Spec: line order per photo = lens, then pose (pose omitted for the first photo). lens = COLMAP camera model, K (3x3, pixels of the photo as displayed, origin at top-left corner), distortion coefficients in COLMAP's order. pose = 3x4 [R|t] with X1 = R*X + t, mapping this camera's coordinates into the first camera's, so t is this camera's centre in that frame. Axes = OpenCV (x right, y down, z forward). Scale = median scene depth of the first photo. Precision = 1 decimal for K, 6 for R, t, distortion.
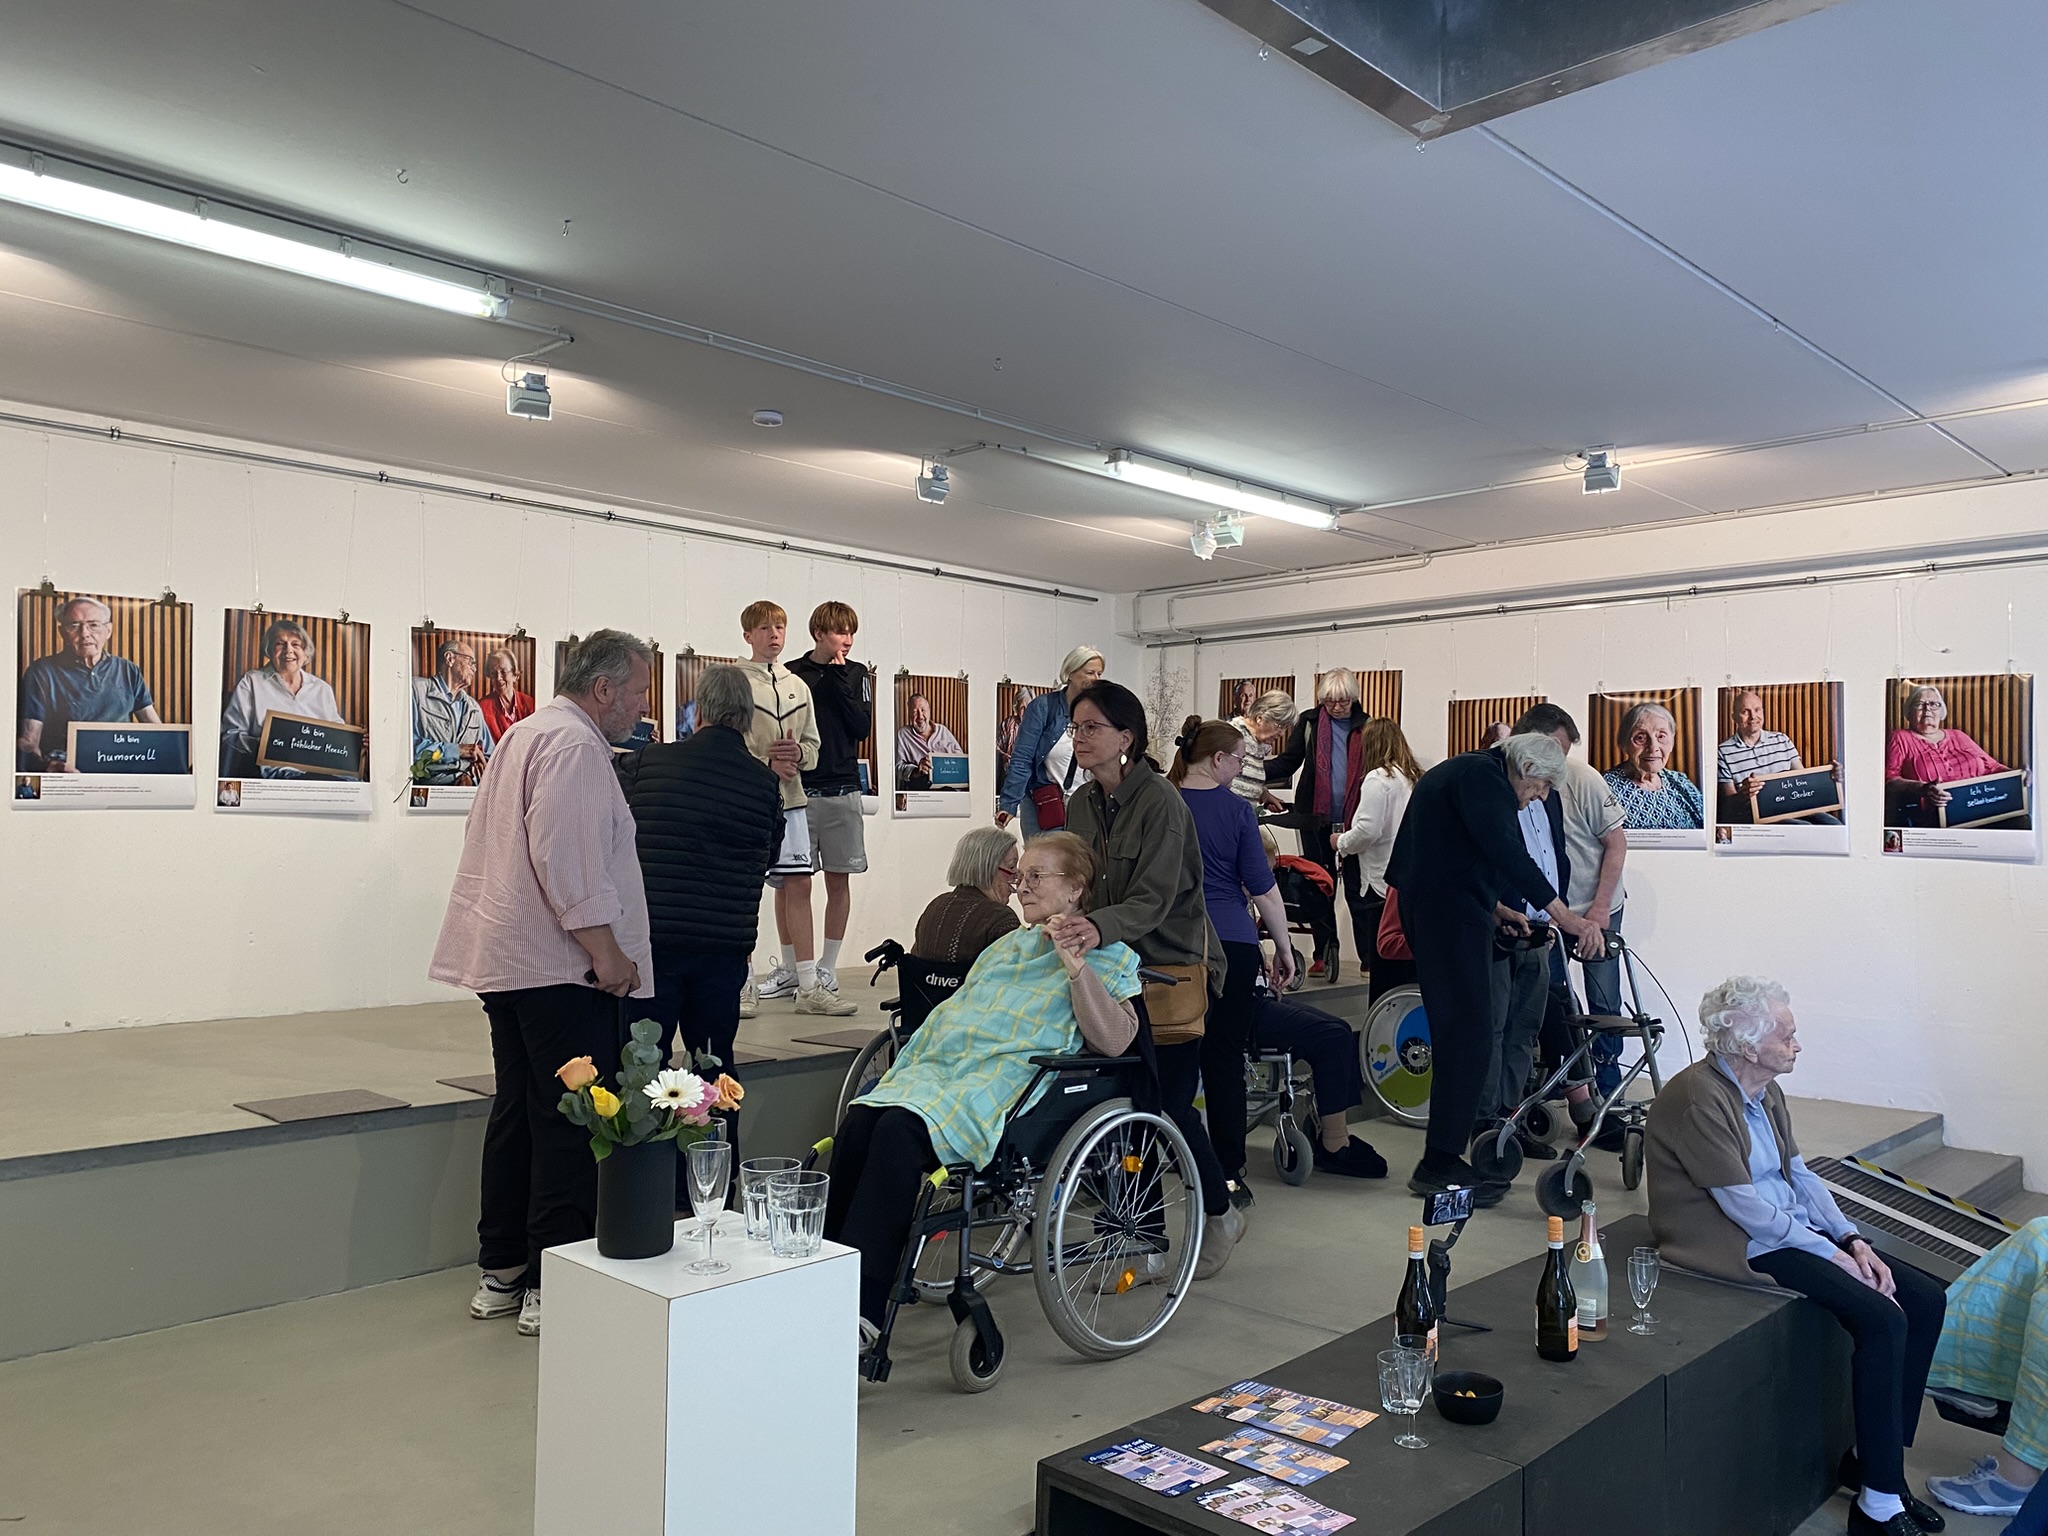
lens RADIAL K [[1566.0, 0, 1033.0], [0, 1566.0, 774.0], [0, 0, 1]] dist [0.031106, -0.041546]
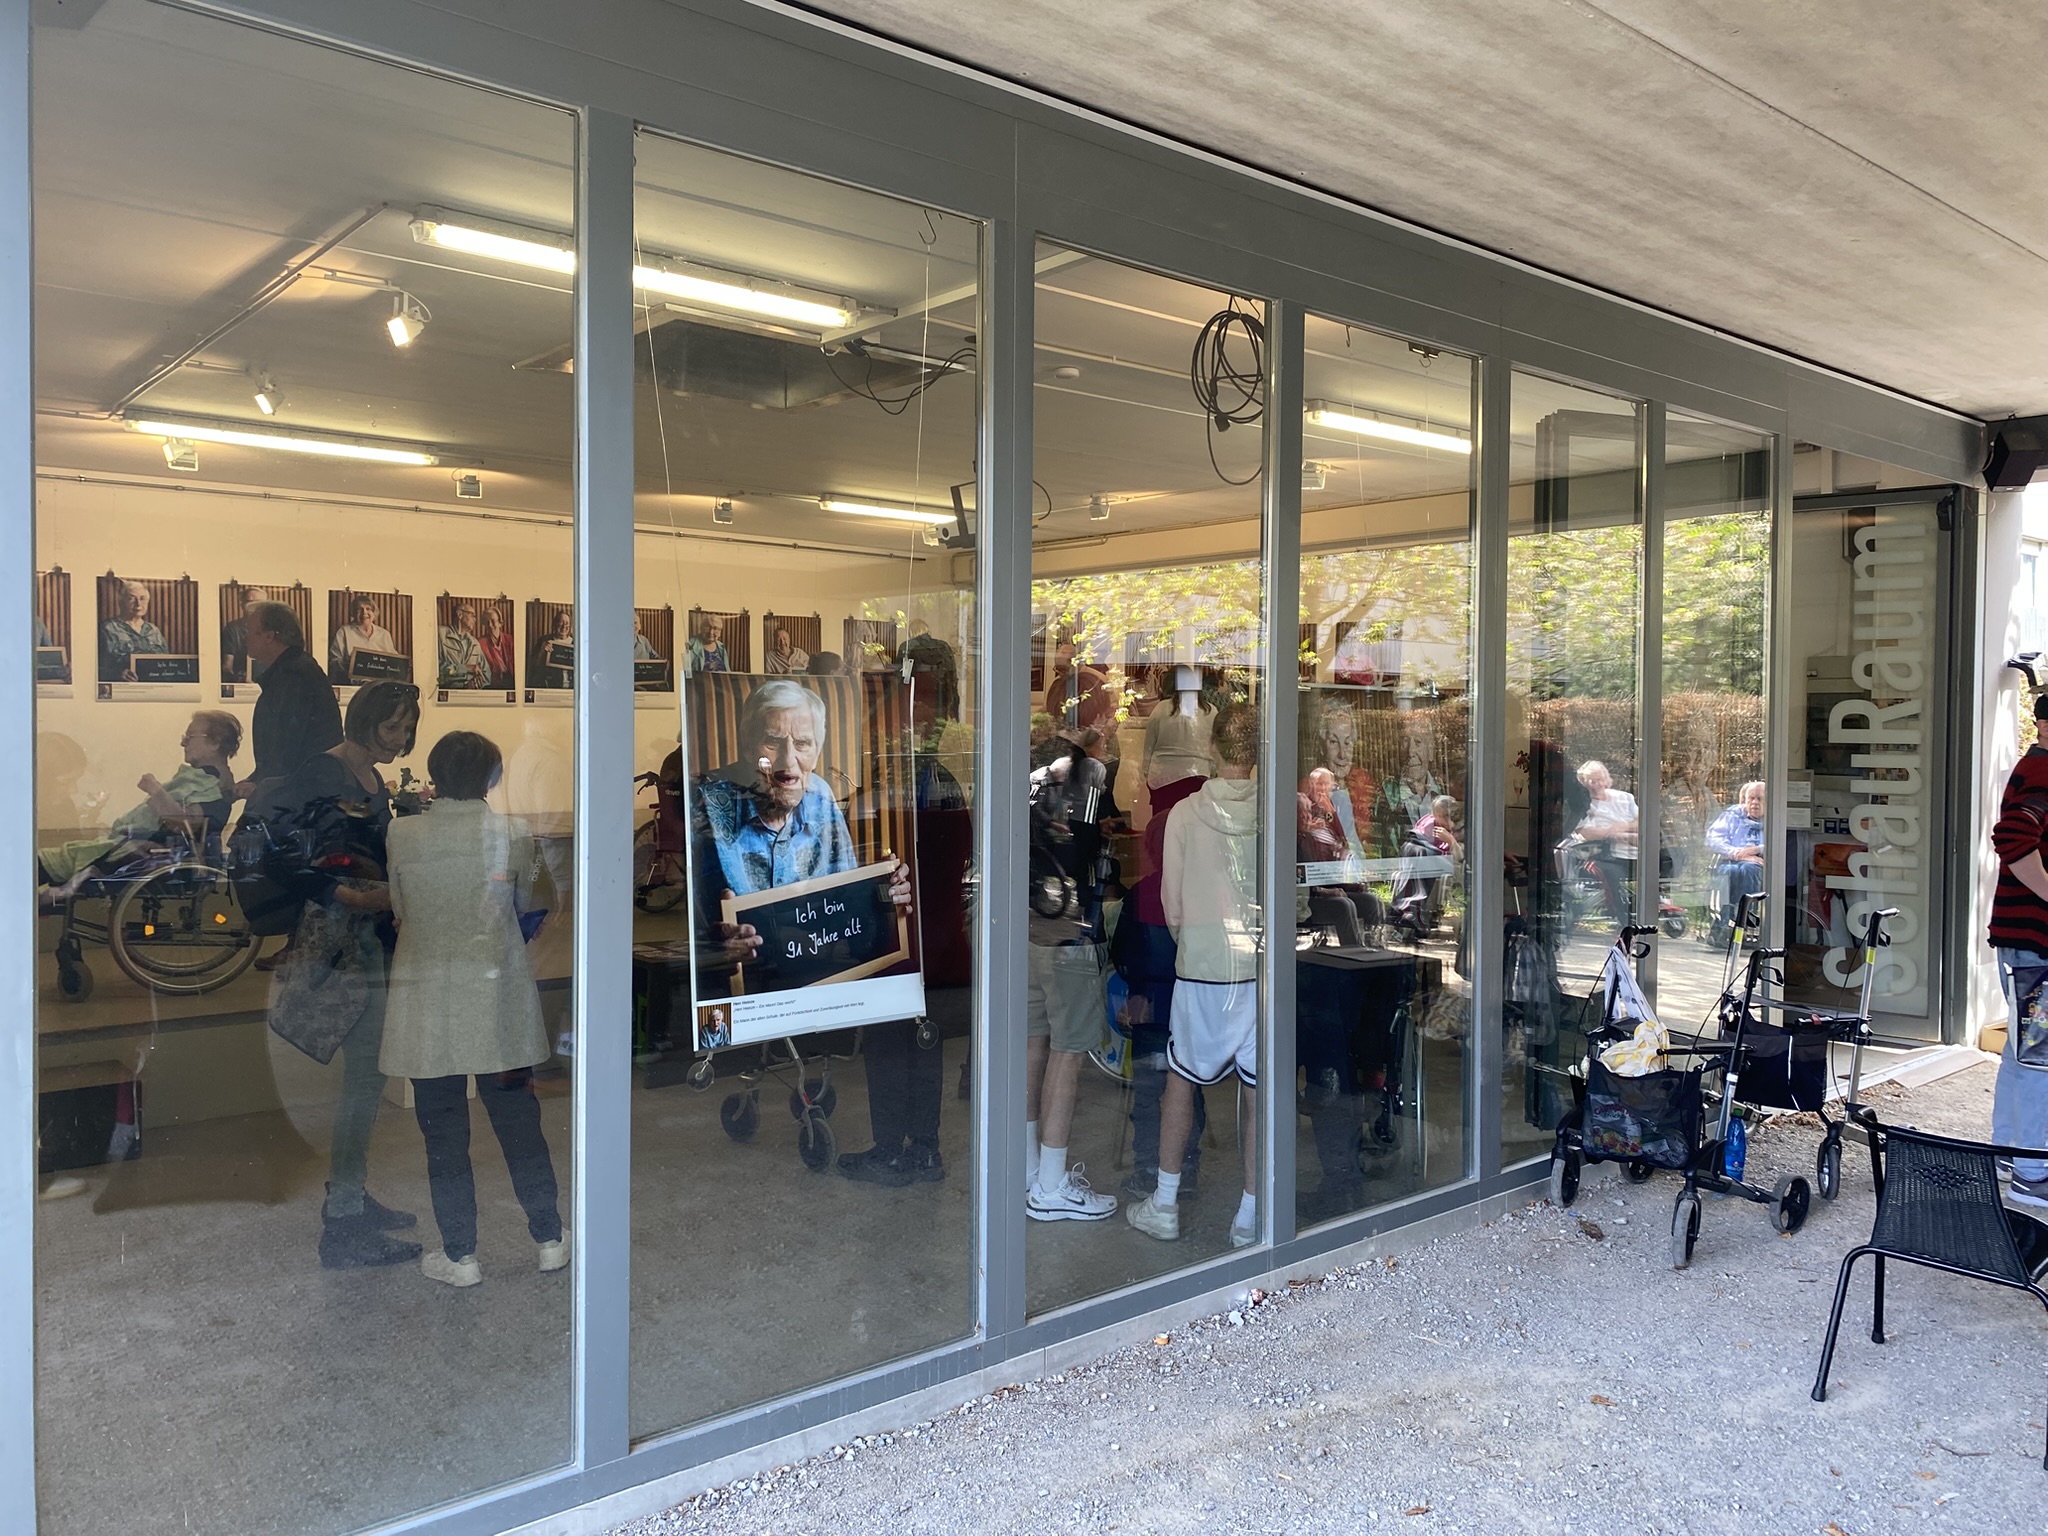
lens RADIAL K [[1566.0, 0, 1019.1], [0, 1566.0, 769.5], [0, 0, 1]] dist [0.031106, -0.041546]
pose [[0.994895, 0.008218, -0.100581, 0.427707], [-0.001767, 0.997944, 0.064065, -0.017035], [0.100901, -0.063561, 0.992864, -0.675382]]
